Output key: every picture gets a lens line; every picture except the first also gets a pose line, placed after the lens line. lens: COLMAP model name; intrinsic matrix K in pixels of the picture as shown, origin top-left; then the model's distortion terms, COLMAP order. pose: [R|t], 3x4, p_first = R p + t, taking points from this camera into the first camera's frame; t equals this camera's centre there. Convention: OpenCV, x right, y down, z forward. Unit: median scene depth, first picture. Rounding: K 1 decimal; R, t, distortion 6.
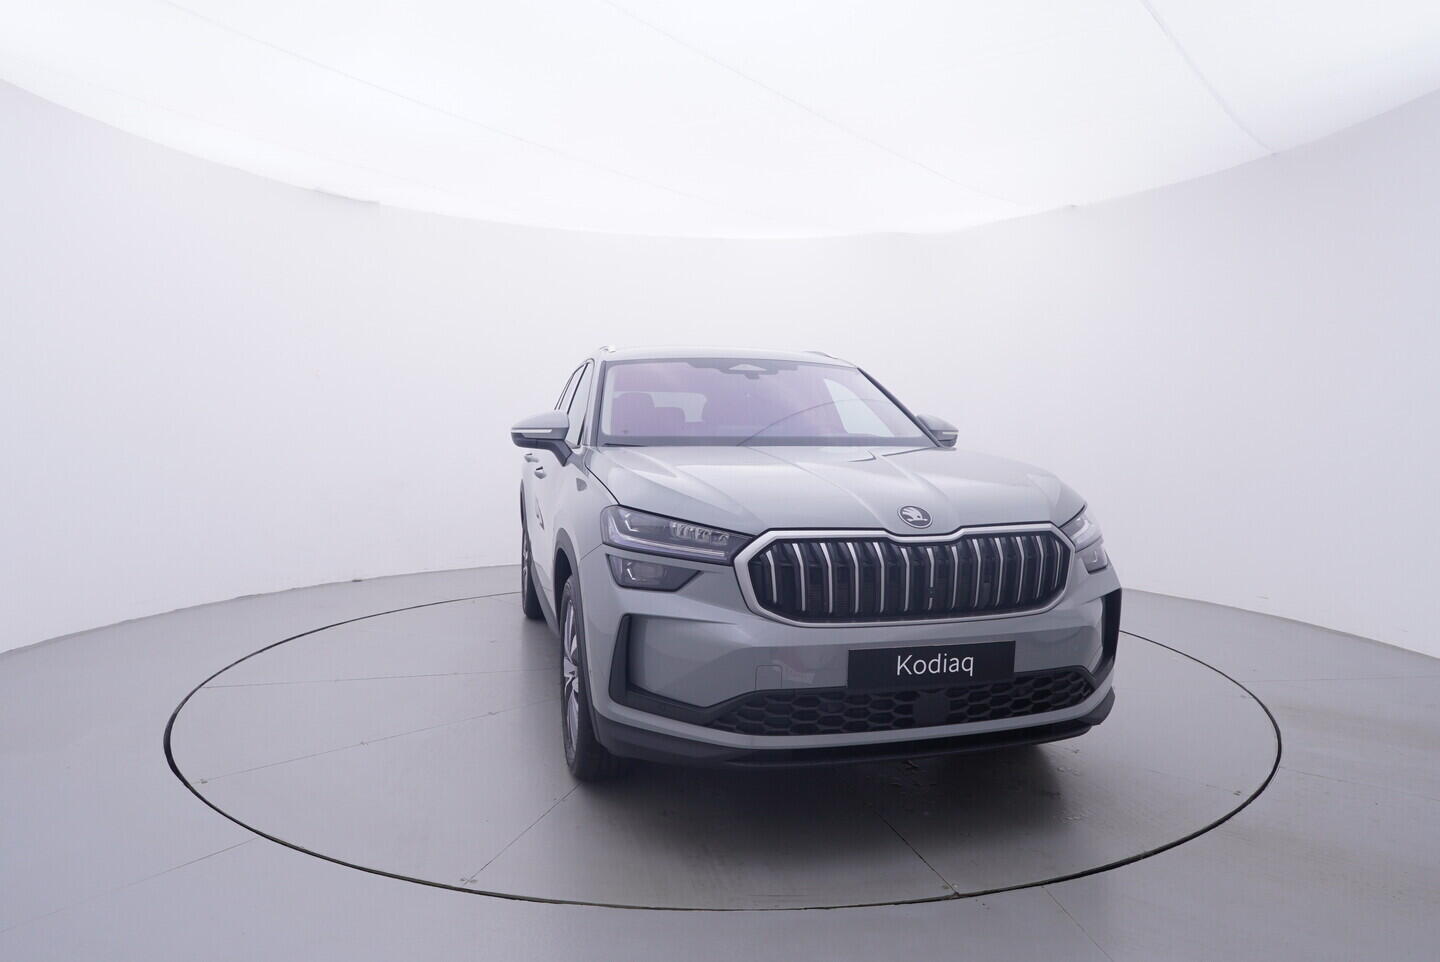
lens RADIAL K [[899.7, 0, 710.5], [0, 899.7, 476.0], [0, 0, 1]] dist [-0.062589, 0.000601]
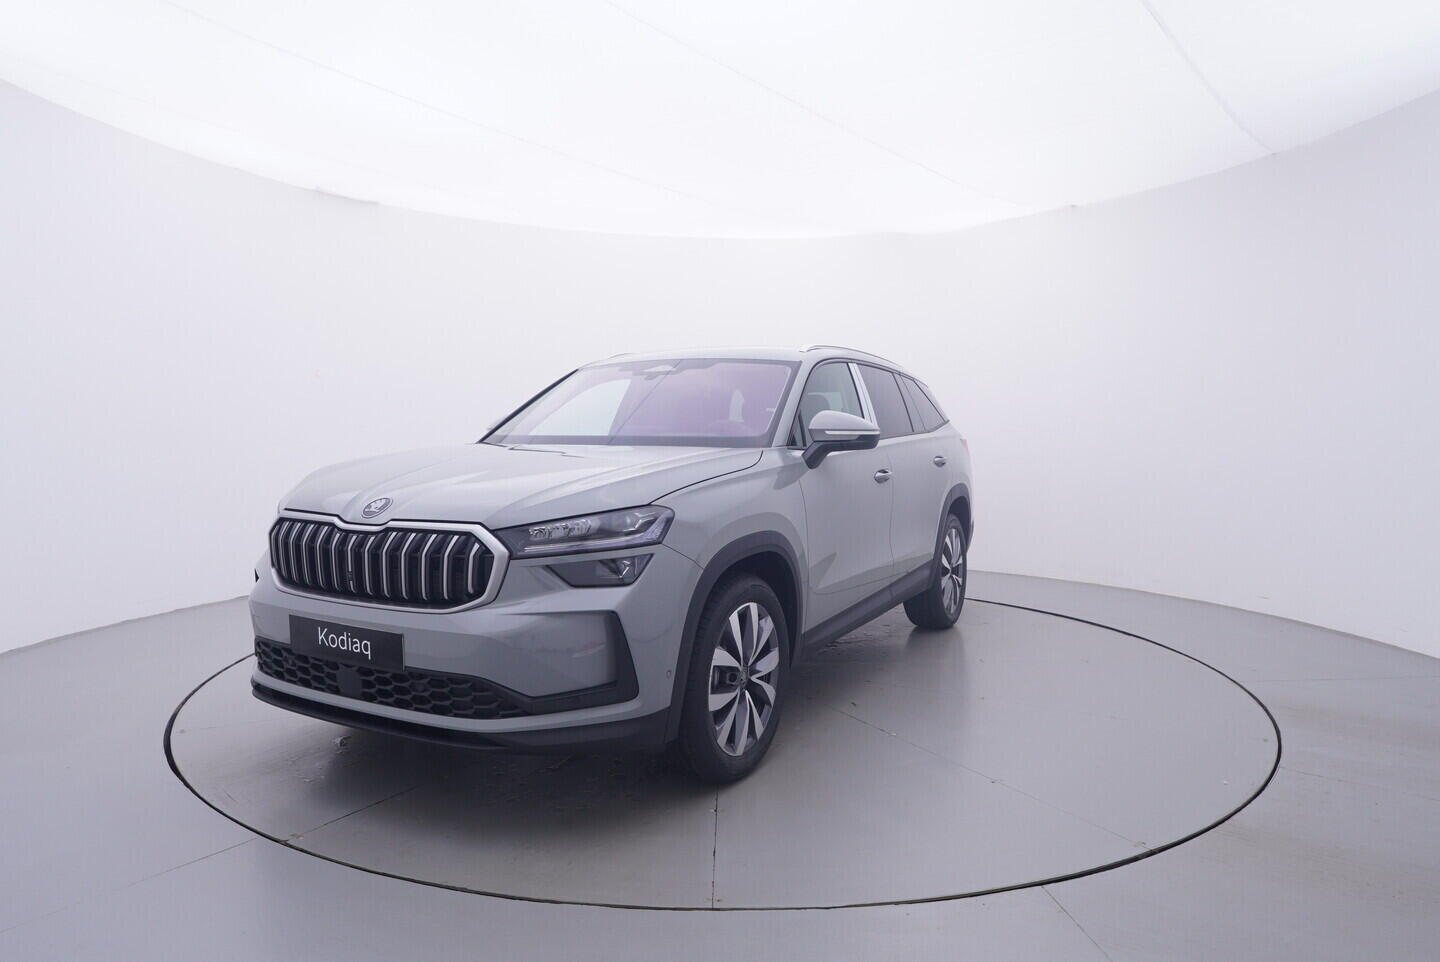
lens RADIAL K [[899.7, 0, 715.2], [0, 899.7, 477.2], [0, 0, 1]] dist [-0.062589, 0.000601]
pose [[0.718609, 0.023739, -0.695009, 1.314751], [-0.025627, 0.999642, 0.007647, -0.011800], [0.694942, 0.012316, 0.718960, 0.518992]]
